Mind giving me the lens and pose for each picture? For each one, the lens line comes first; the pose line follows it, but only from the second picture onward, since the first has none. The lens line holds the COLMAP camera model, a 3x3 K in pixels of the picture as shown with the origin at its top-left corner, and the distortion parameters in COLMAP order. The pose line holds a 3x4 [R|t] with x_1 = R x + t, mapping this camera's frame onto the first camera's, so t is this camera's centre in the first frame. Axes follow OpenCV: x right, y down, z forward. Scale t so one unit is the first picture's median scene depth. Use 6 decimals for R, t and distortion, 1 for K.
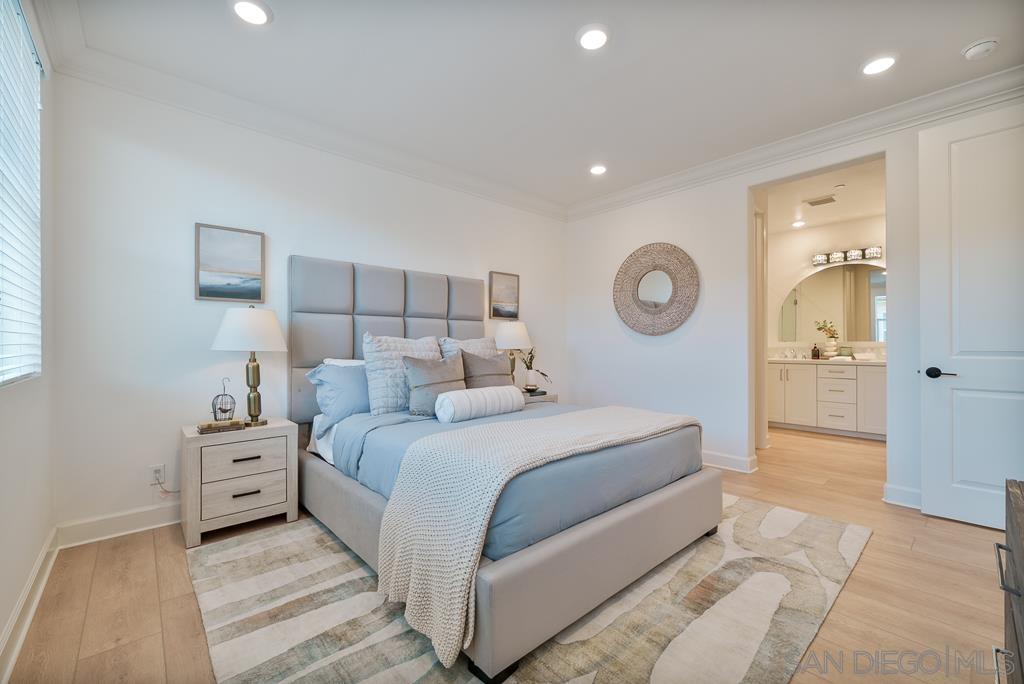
lens RADIAL K [[419.2, 0, 507.5], [0, 419.2, 337.1], [0, 0, 1]] dist [-0.007225, 0.000958]
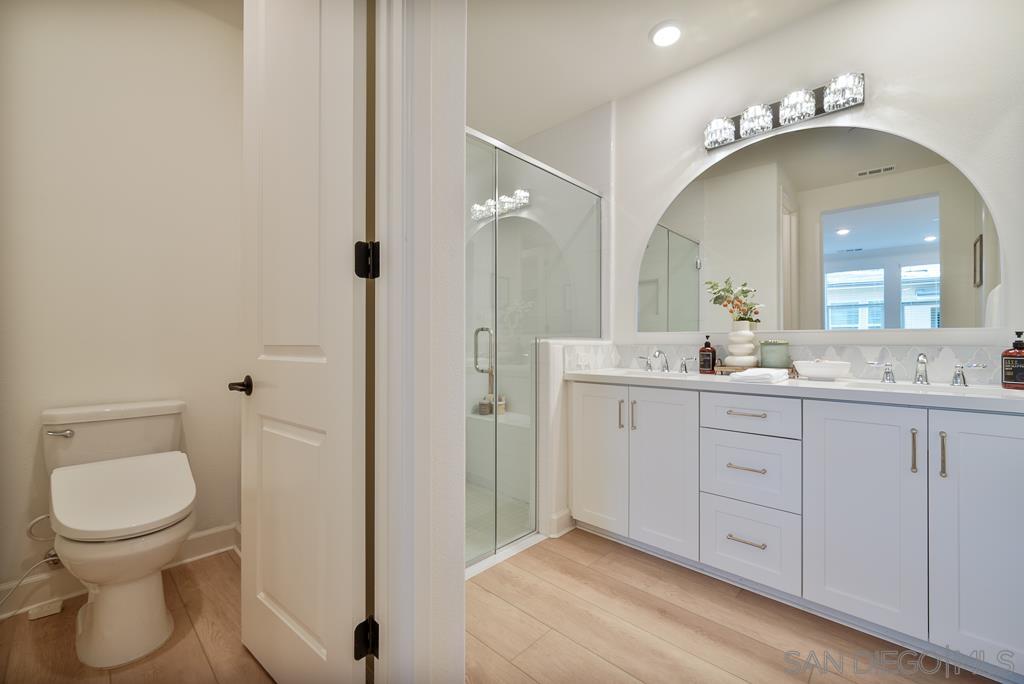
lens RADIAL K [[419.2, 0, 505.6], [0, 419.2, 334.6], [0, 0, 1]] dist [-0.007225, 0.000958]
pose [[0.997282, -0.004239, 0.073556, 0.521379], [0.003650, 0.999960, 0.008143, 0.011238], [-0.073588, -0.007852, 0.997258, 0.619072]]
